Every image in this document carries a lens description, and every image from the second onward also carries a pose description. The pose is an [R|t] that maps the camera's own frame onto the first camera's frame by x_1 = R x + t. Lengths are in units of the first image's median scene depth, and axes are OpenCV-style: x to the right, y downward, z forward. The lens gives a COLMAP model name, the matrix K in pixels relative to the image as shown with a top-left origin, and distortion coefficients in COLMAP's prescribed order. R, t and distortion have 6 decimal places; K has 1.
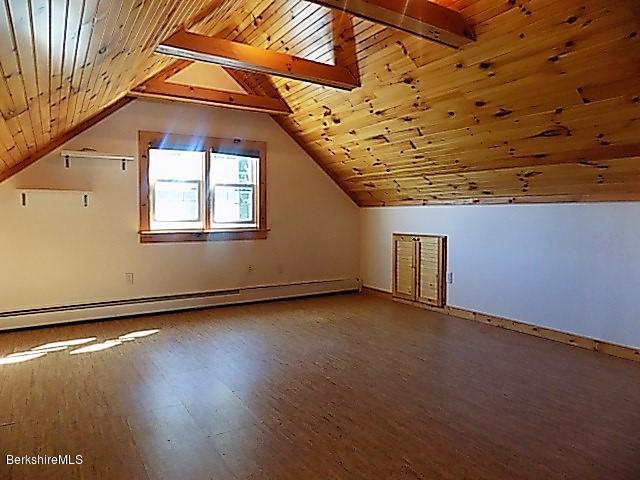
lens RADIAL K [[428.5, 0, 318.7], [0, 428.5, 237.4], [0, 0, 1]] dist [-0.085376, 0.087299]
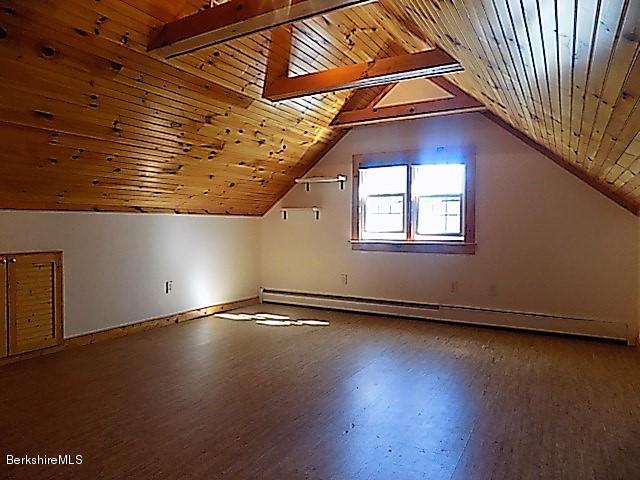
lens RADIAL K [[428.5, 0, 318.7], [0, 428.5, 237.4], [0, 0, 1]] dist [-0.085376, 0.087299]
pose [[0.461503, 0.022238, -0.886860, 0.545072], [-0.053647, 0.998556, -0.002878, -0.012582], [0.885515, 0.048906, 0.462030, 0.339049]]
